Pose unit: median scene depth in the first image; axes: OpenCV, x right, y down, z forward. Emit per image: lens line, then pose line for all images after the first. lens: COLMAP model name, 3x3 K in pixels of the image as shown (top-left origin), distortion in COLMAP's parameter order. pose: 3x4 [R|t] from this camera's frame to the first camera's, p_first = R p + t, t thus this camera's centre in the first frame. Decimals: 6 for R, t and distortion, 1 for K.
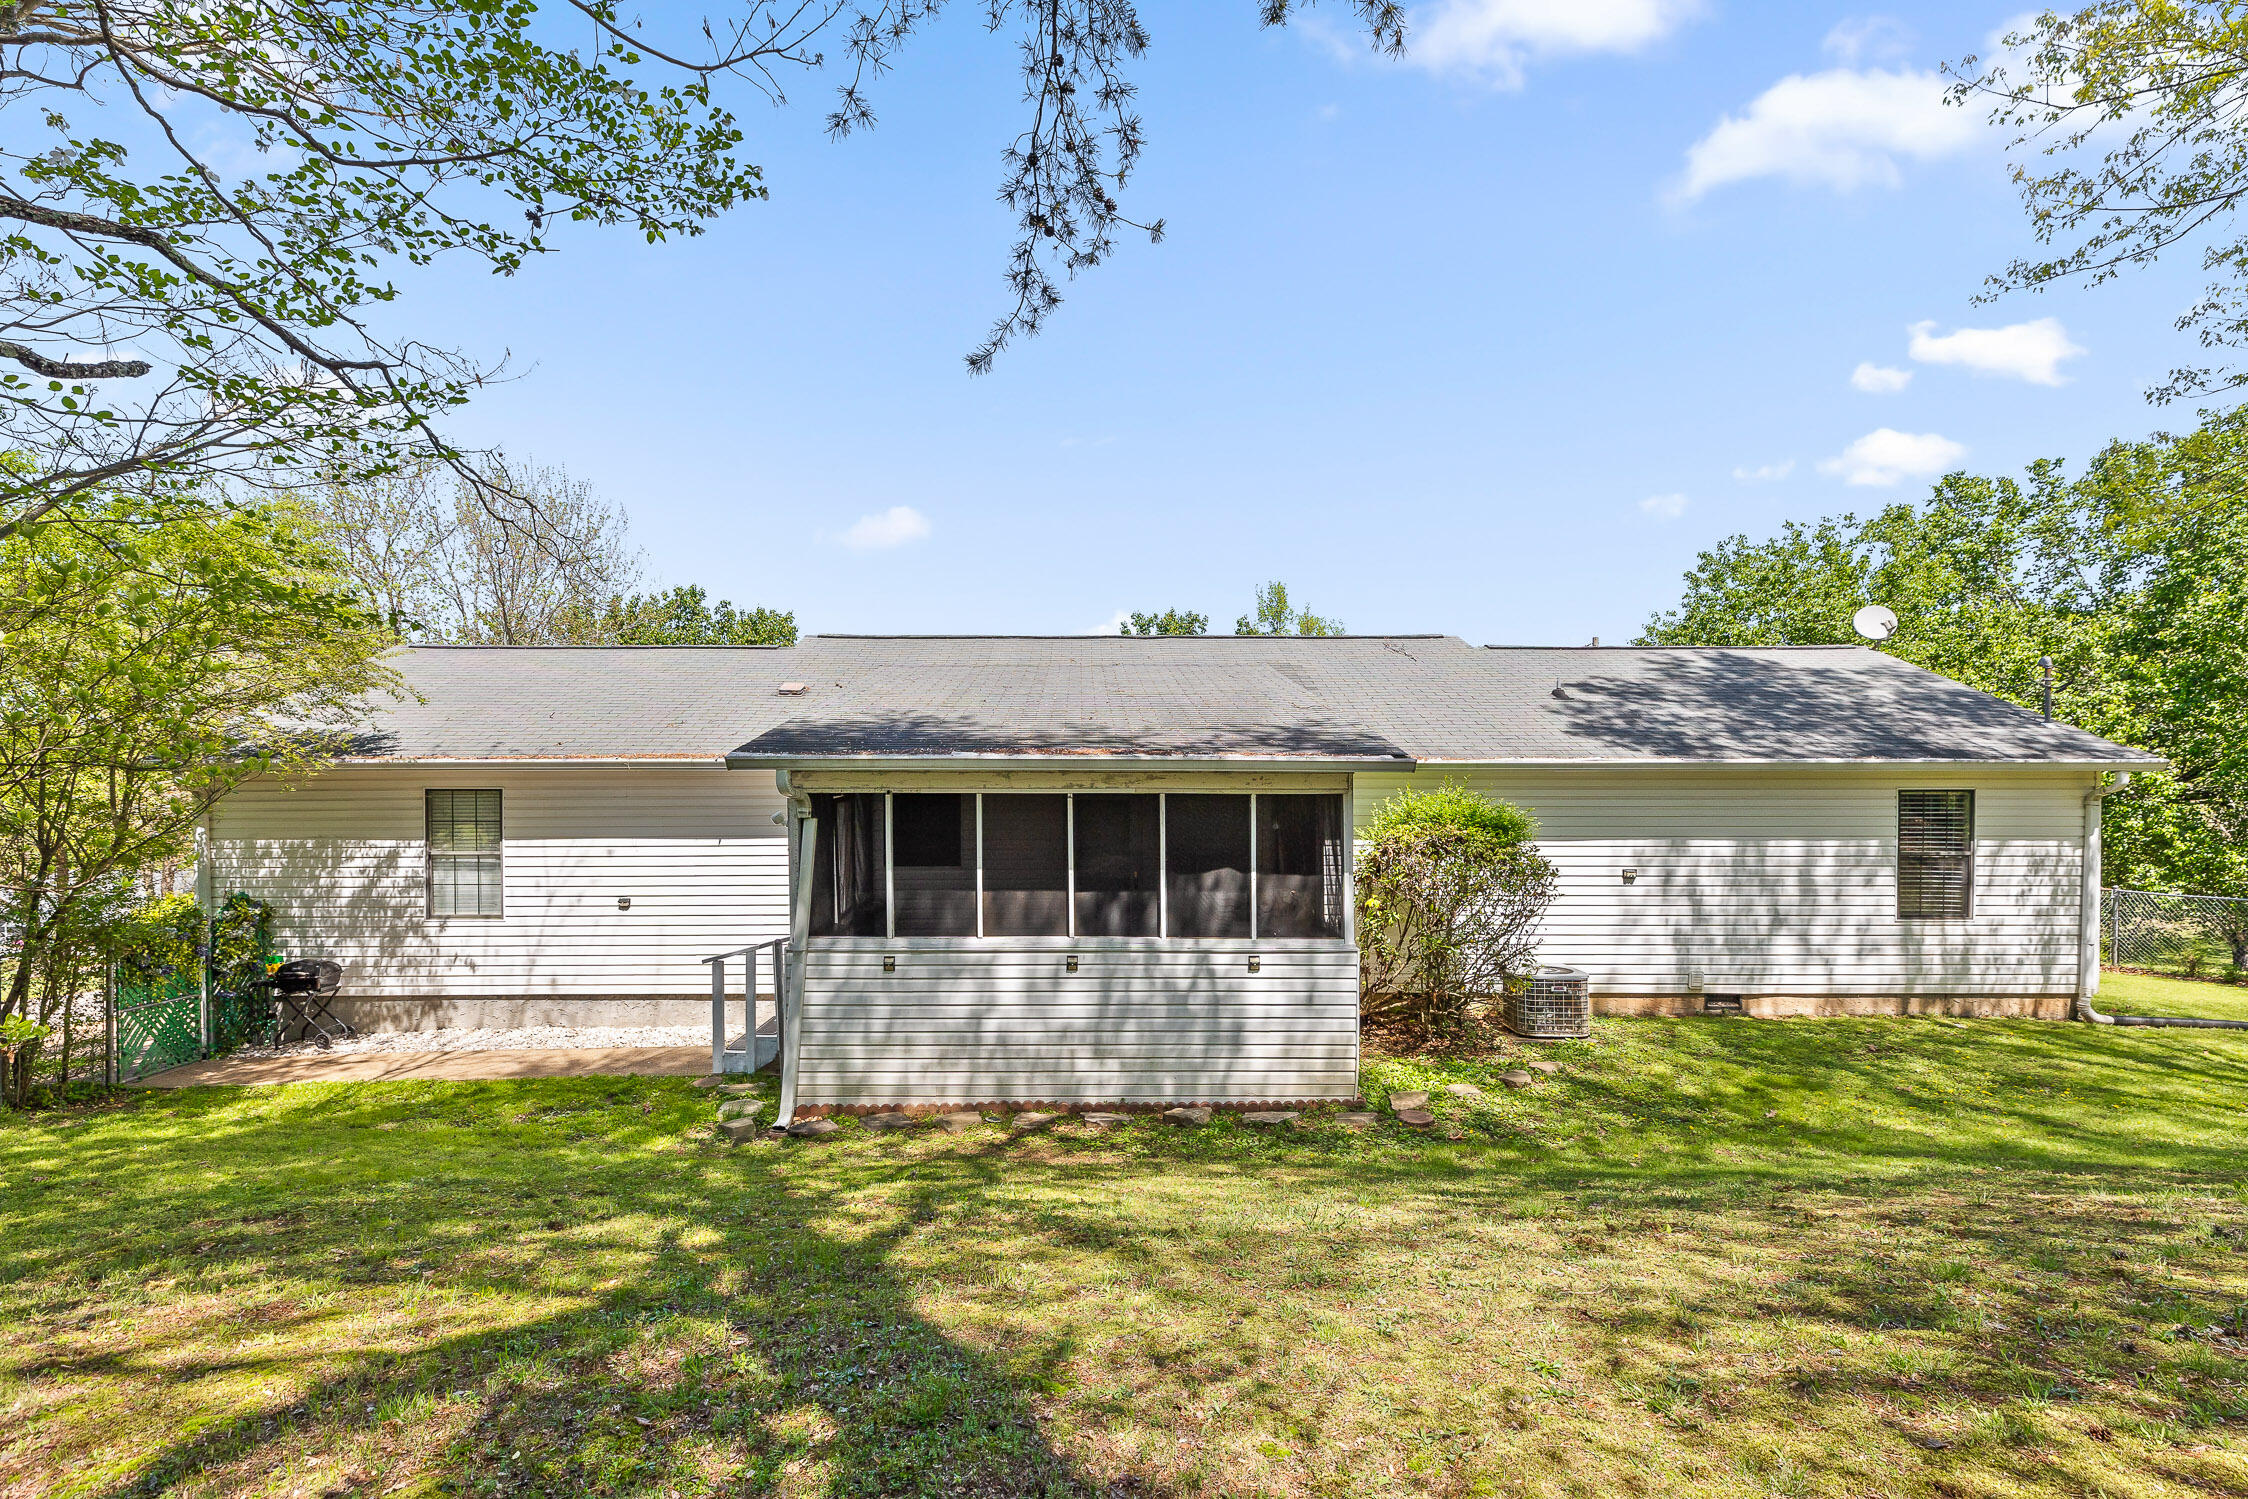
lens RADIAL K [[1041.5, 0, 1124.2], [0, 1041.5, 793.1], [0, 0, 1]] dist [0.000369, -0.000327]
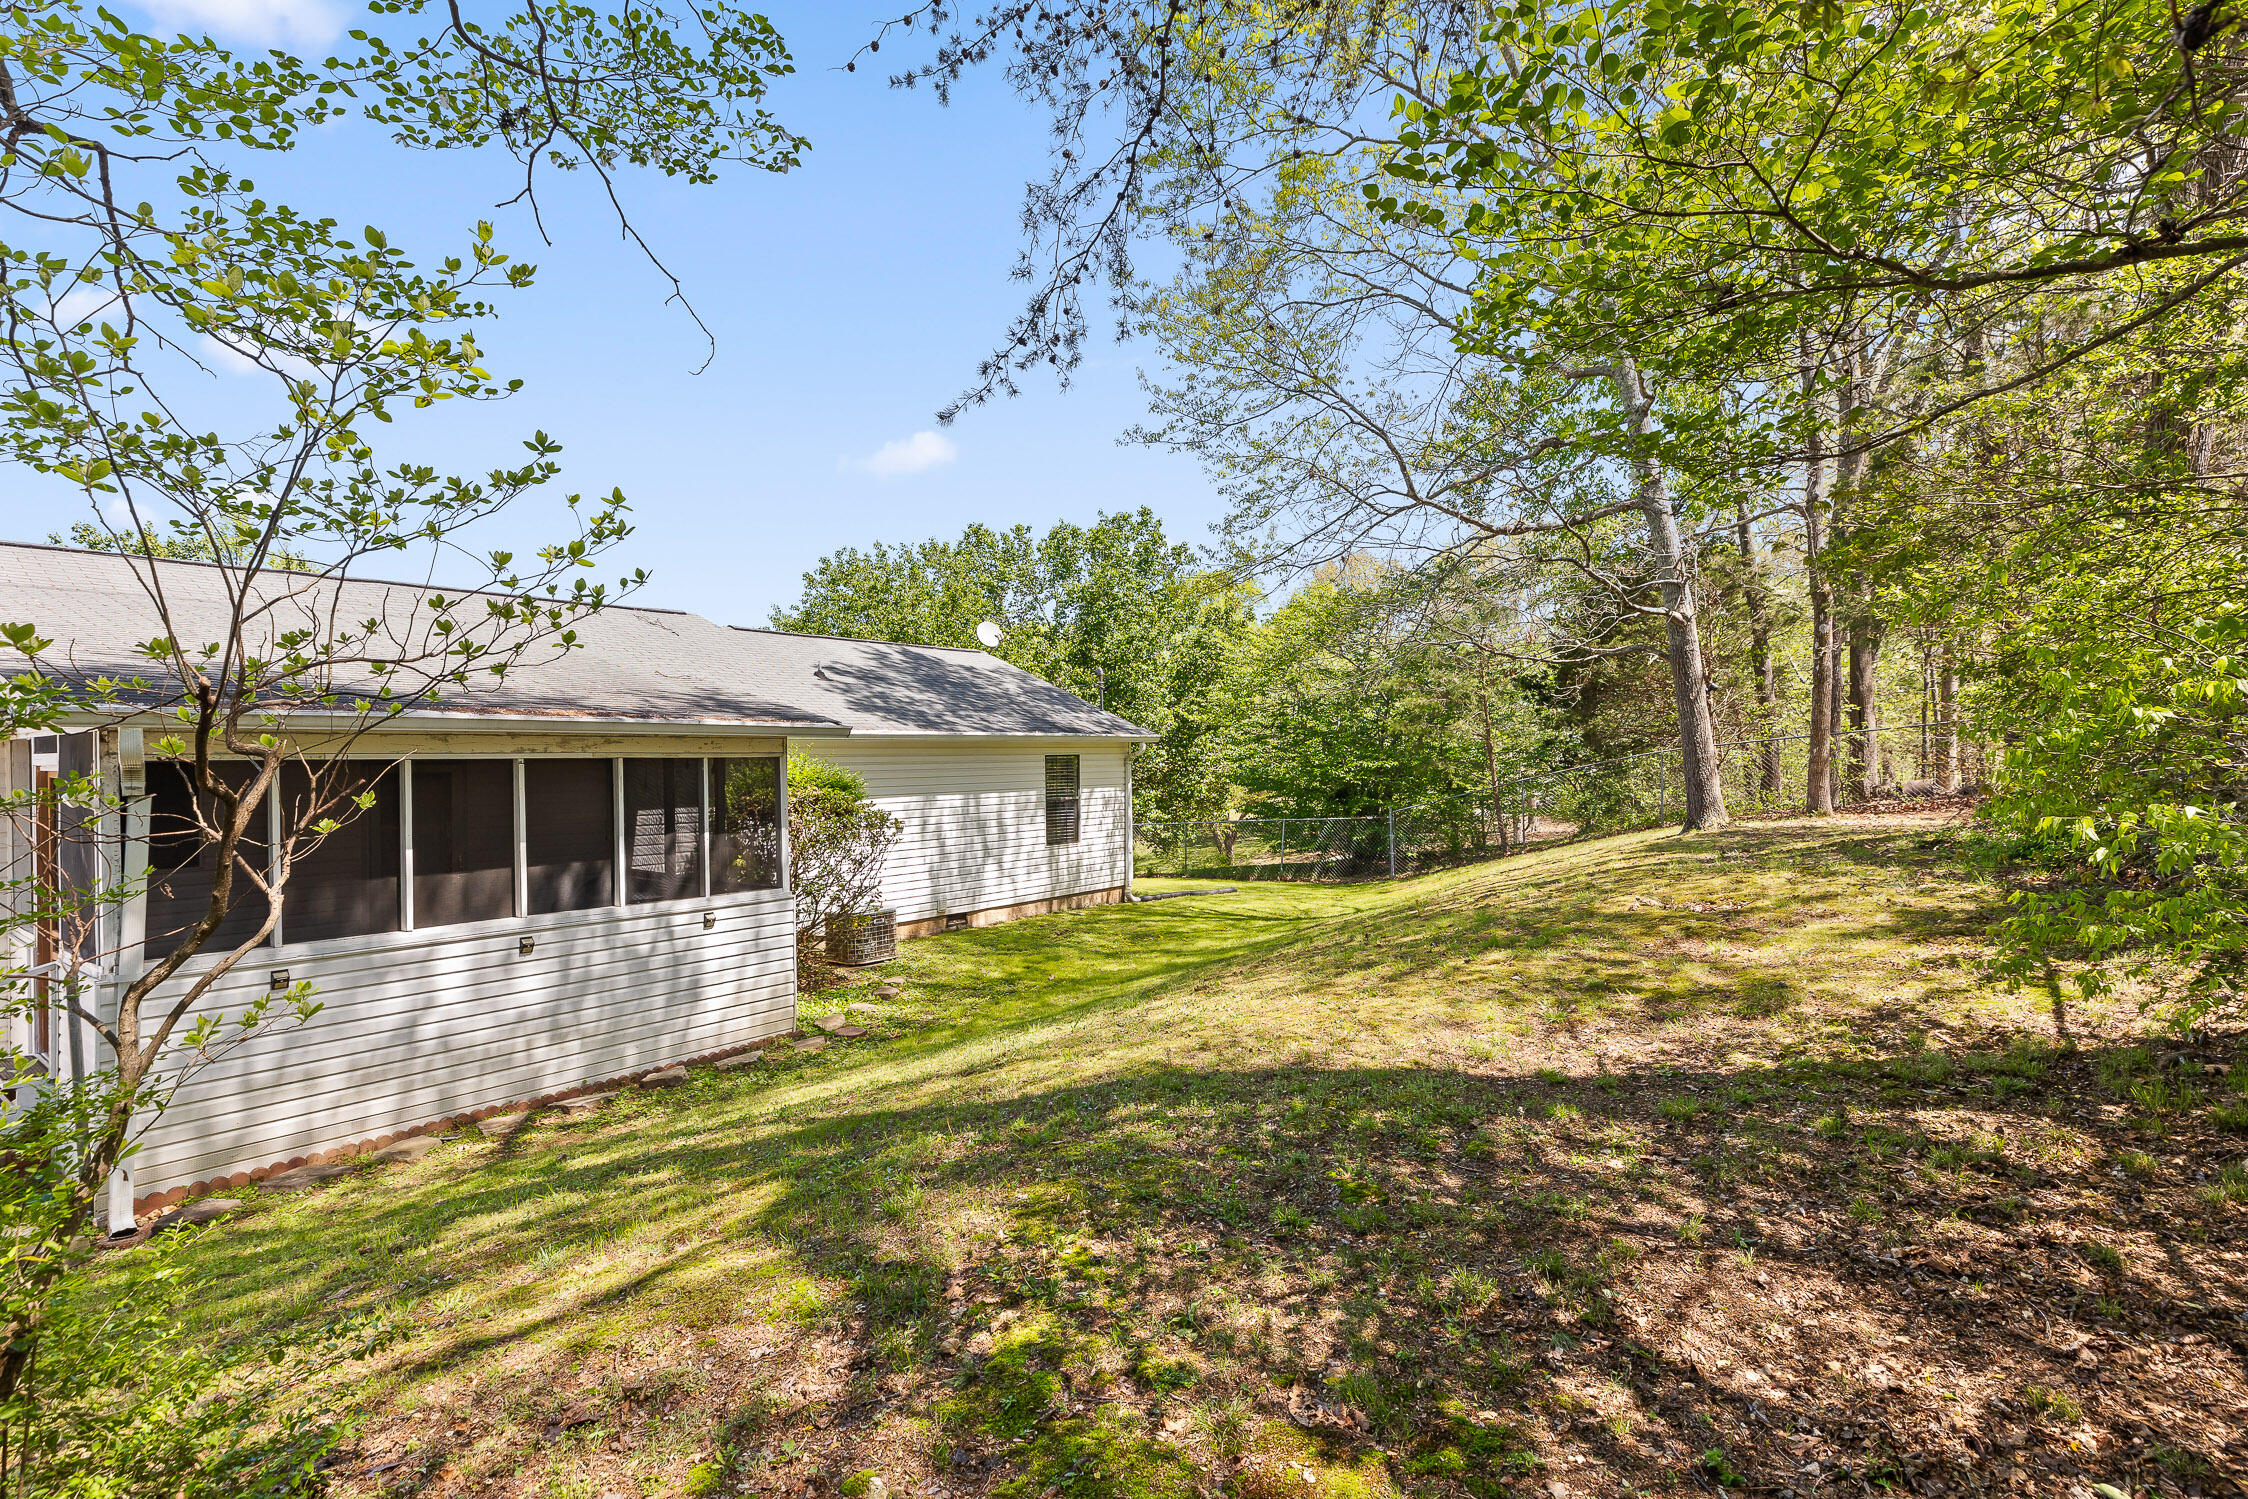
lens RADIAL K [[1096.3, 0, 1170.9], [0, 1096.3, 750.6], [0, 0, 1]] dist [-0.016323, 0.000078]
pose [[0.578622, -0.003259, 0.815590, -0.384834], [0.025380, 0.999580, -0.014011, 0.016109], [-0.815201, 0.028807, 0.578461, -0.011908]]
